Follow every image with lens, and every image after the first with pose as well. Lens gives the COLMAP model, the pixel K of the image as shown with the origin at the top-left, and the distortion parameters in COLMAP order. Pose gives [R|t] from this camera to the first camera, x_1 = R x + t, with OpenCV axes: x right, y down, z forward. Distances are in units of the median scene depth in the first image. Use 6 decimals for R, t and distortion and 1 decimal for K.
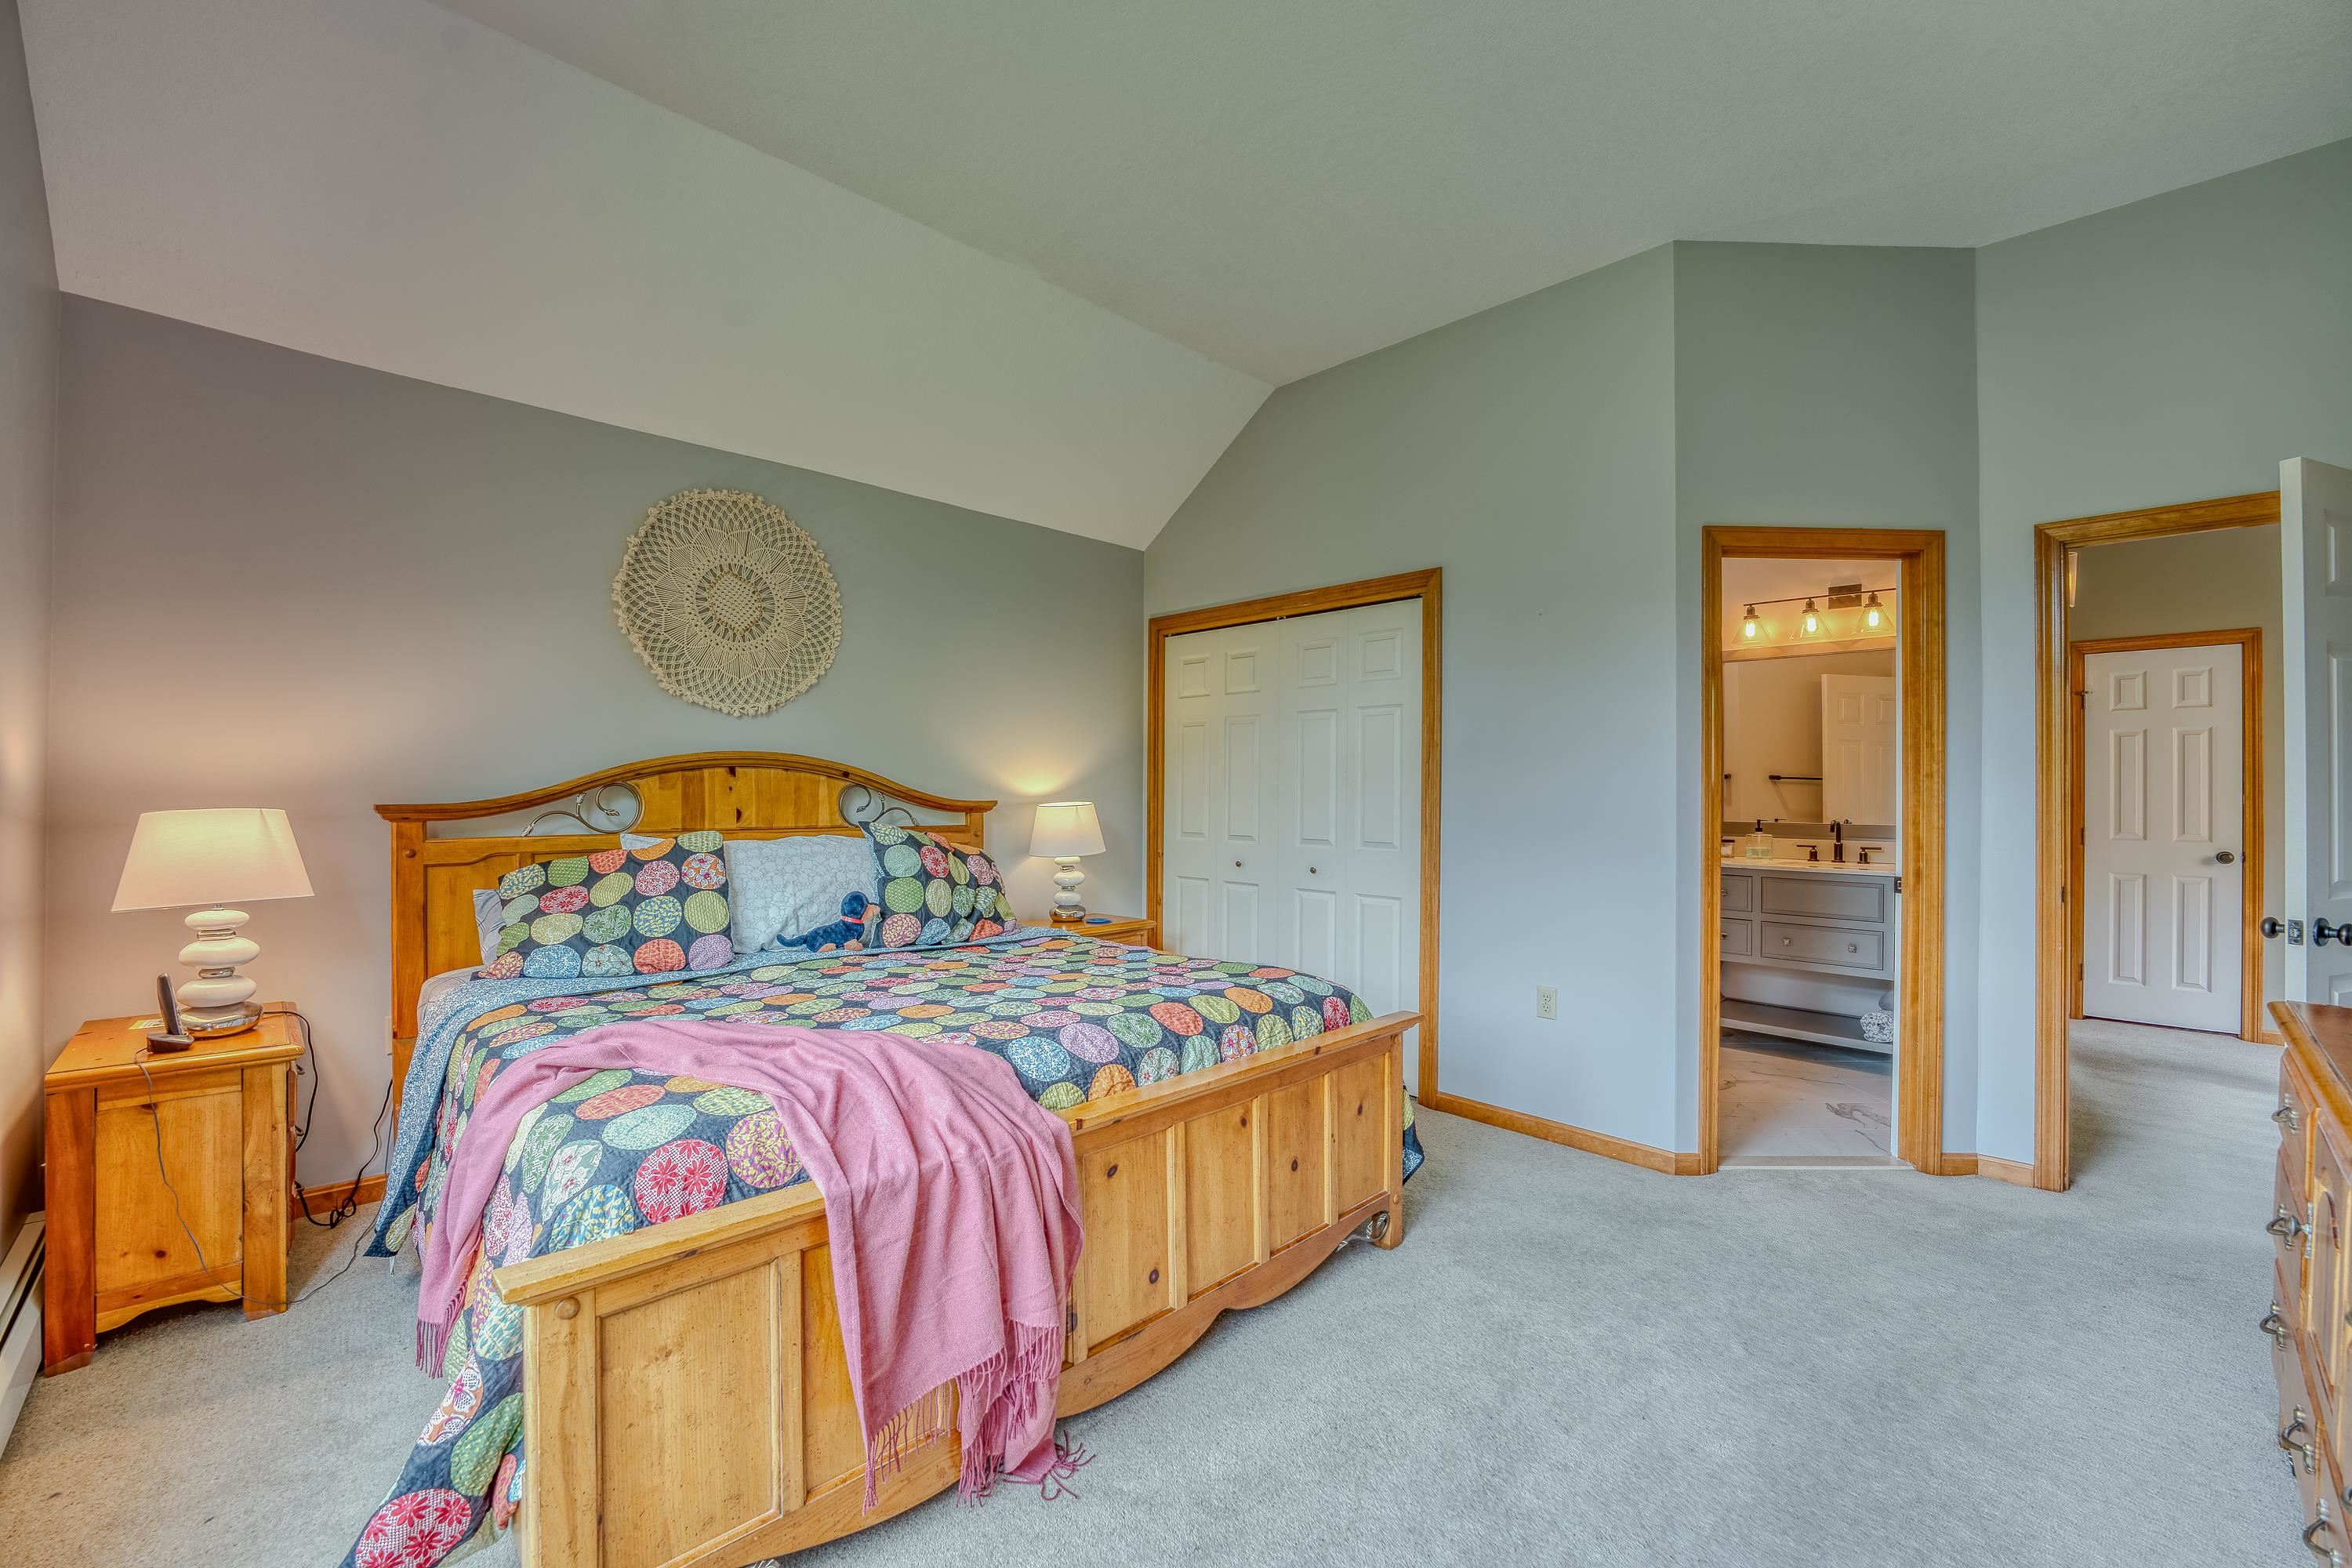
lens RADIAL K [[964.4, 0, 1170.7], [0, 964.4, 780.3], [0, 0, 1]] dist [-0.021981, 0.000285]
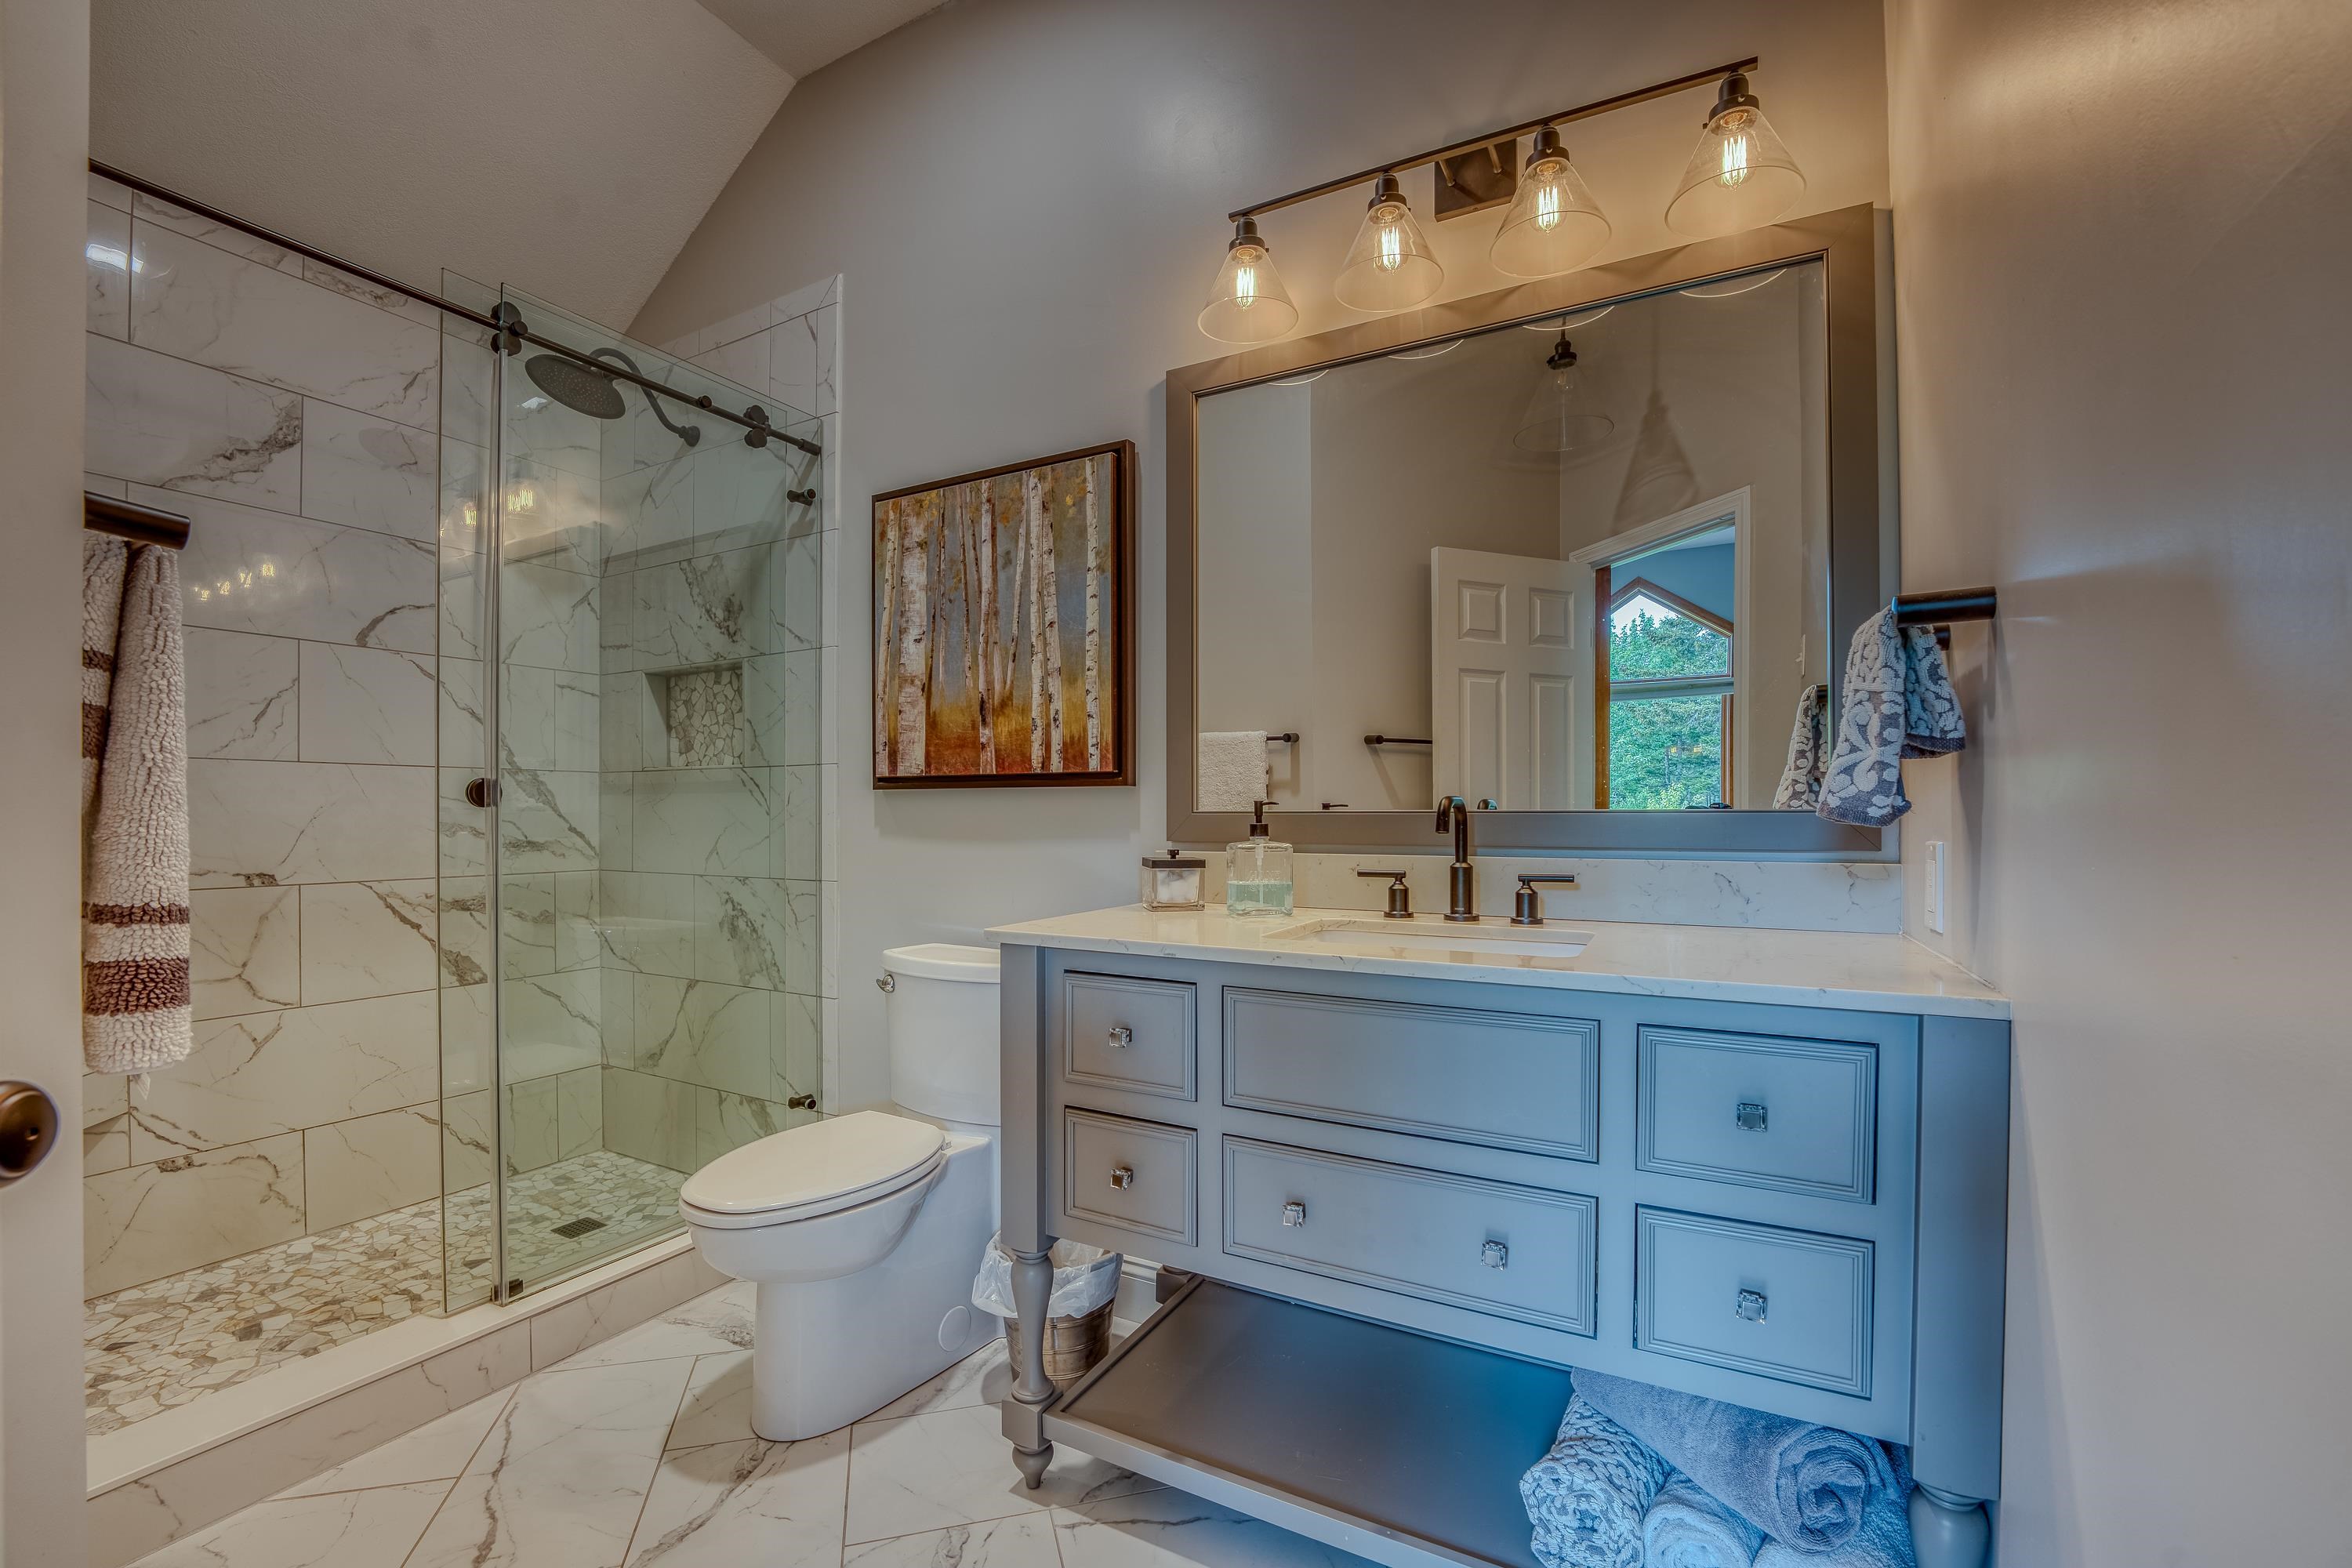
lens RADIAL K [[964.4, 0, 1172.1], [0, 964.4, 799.8], [0, 0, 1]] dist [-0.021981, 0.000285]
pose [[0.952514, -0.007861, 0.304392, 0.344367], [0.005040, 0.999937, 0.010054, 0.026822], [-0.304452, -0.008042, 0.952494, 0.487844]]
